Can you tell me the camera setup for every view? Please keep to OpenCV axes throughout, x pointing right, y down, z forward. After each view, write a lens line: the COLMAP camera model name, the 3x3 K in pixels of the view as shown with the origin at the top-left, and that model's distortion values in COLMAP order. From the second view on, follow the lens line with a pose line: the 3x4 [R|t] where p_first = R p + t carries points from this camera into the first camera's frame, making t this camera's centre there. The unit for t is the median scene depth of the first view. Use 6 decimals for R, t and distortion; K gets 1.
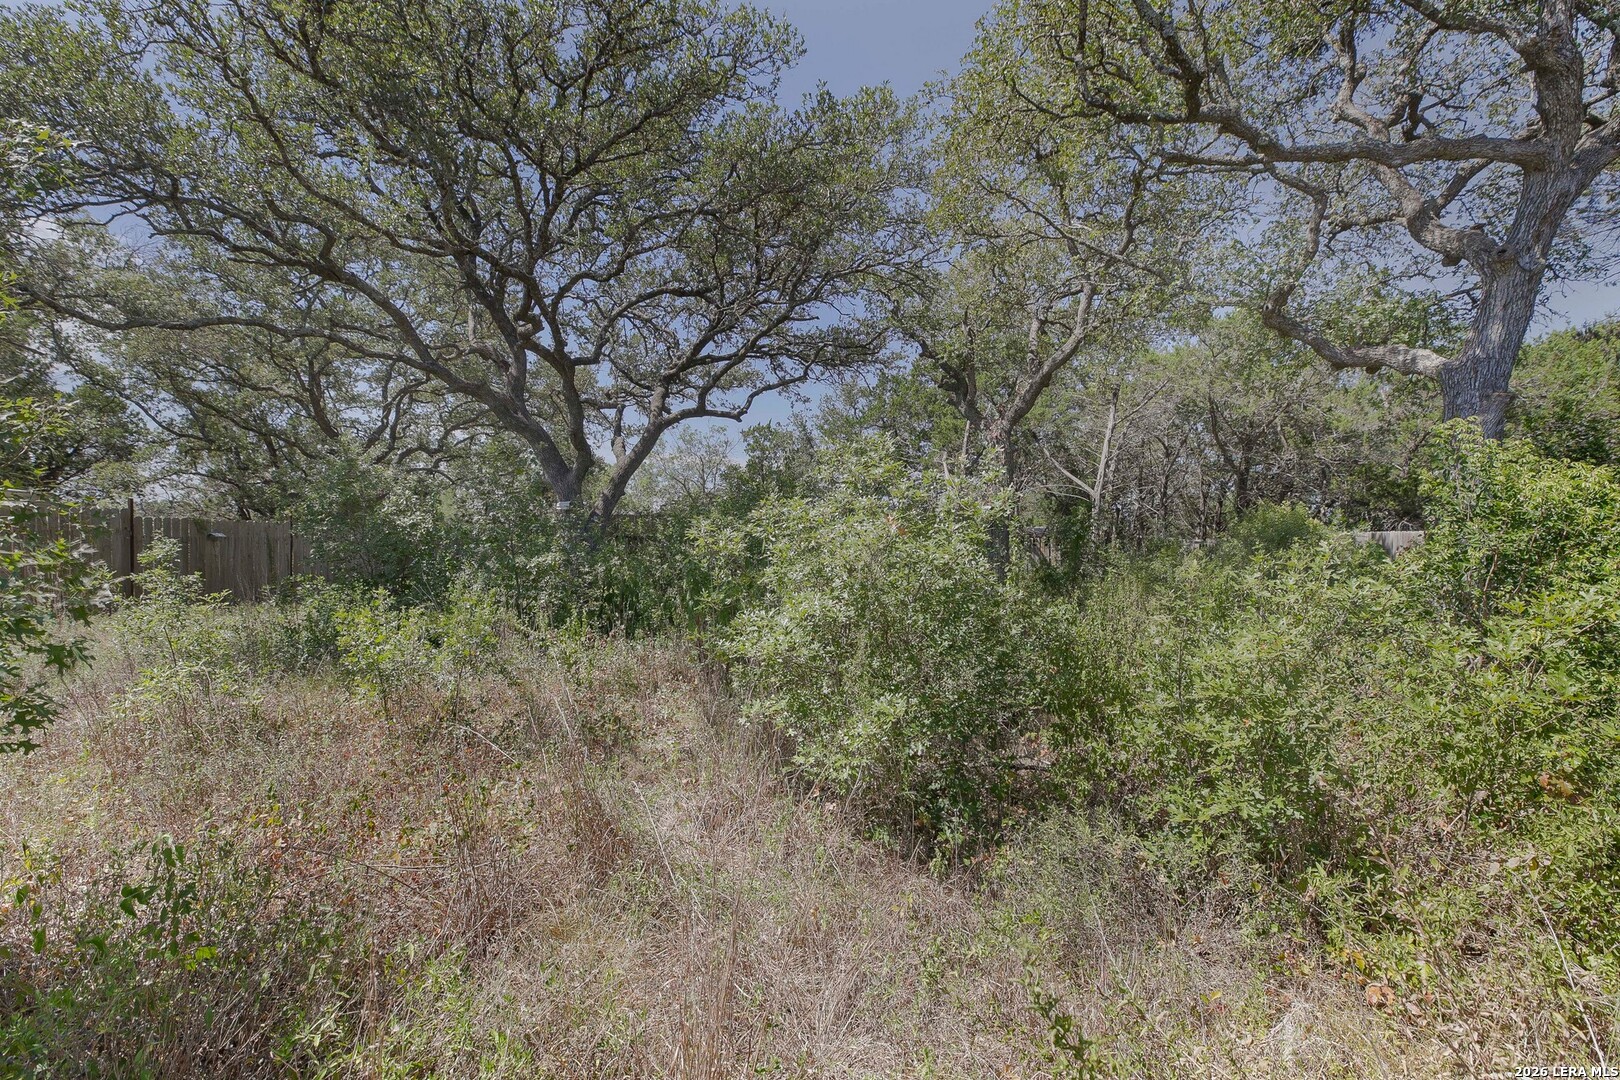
lens RADIAL K [[738.7, 0, 810.7], [0, 738.7, 541.2], [0, 0, 1]] dist [-0.034107, 0.006659]
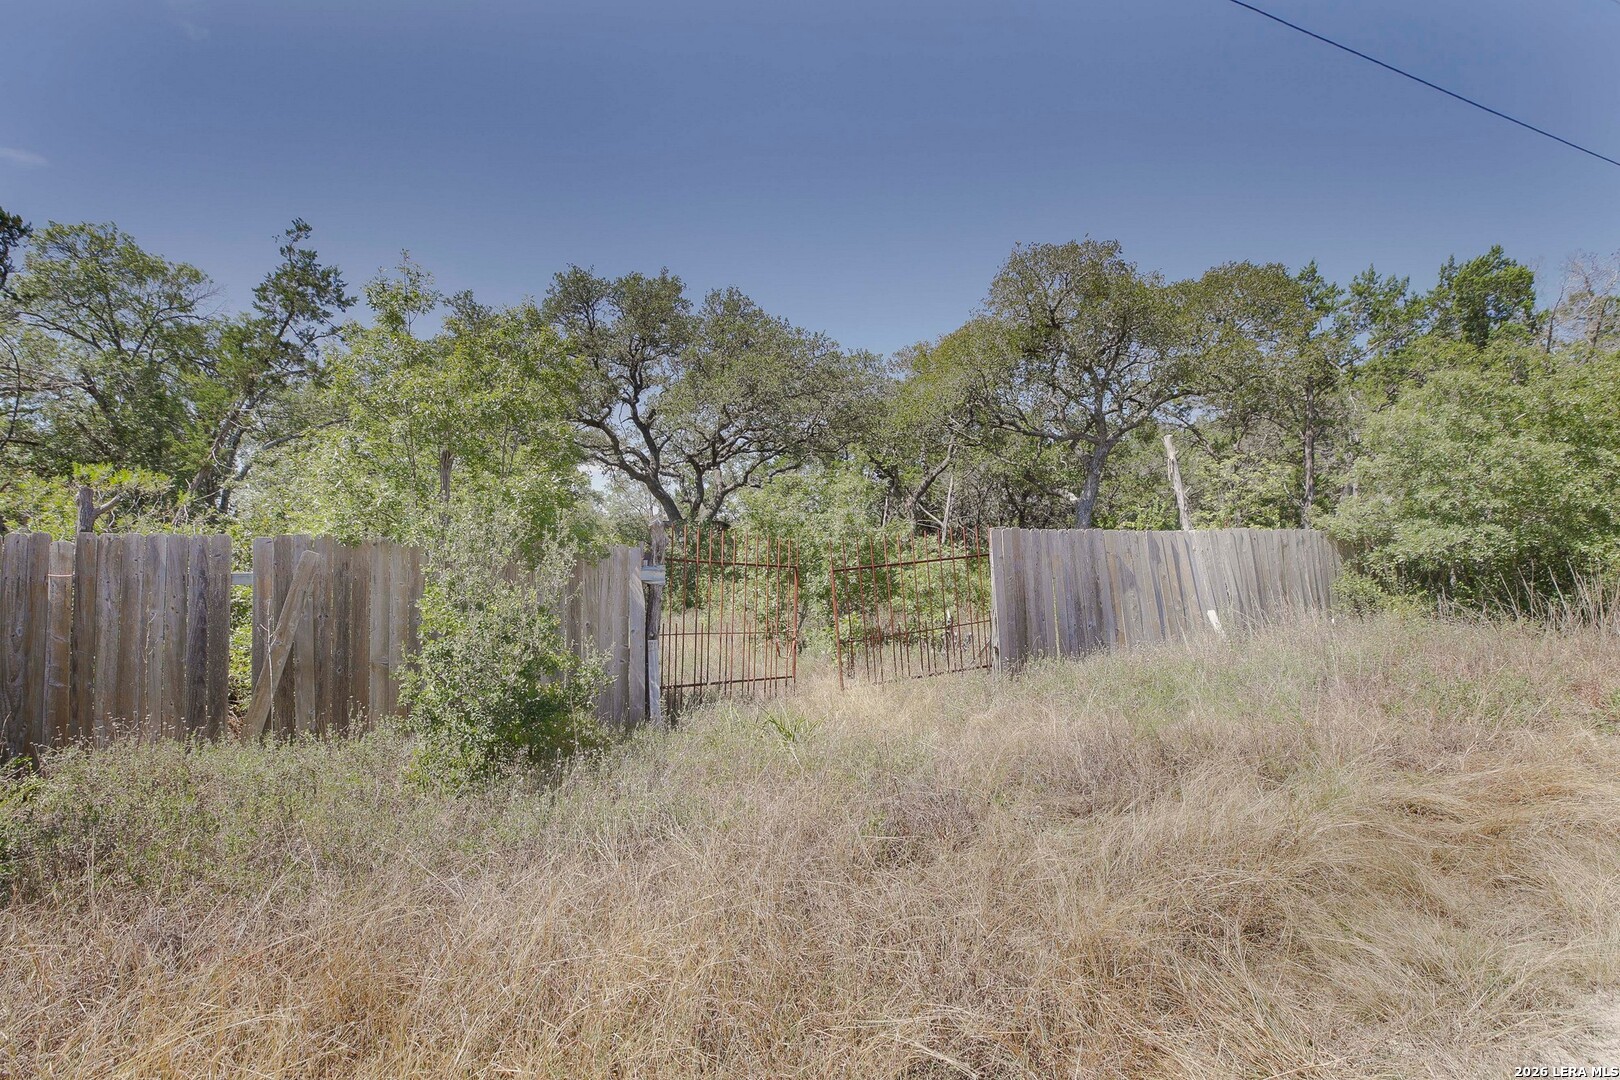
lens RADIAL K [[738.7, 0, 809.4], [0, 738.7, 542.3], [0, 0, 1]] dist [-0.034107, 0.006659]
pose [[0.971399, -0.009016, 0.237282, -0.419774], [0.009622, 0.999953, -0.001396, -0.030959], [-0.237258, 0.003639, 0.971440, -0.774770]]
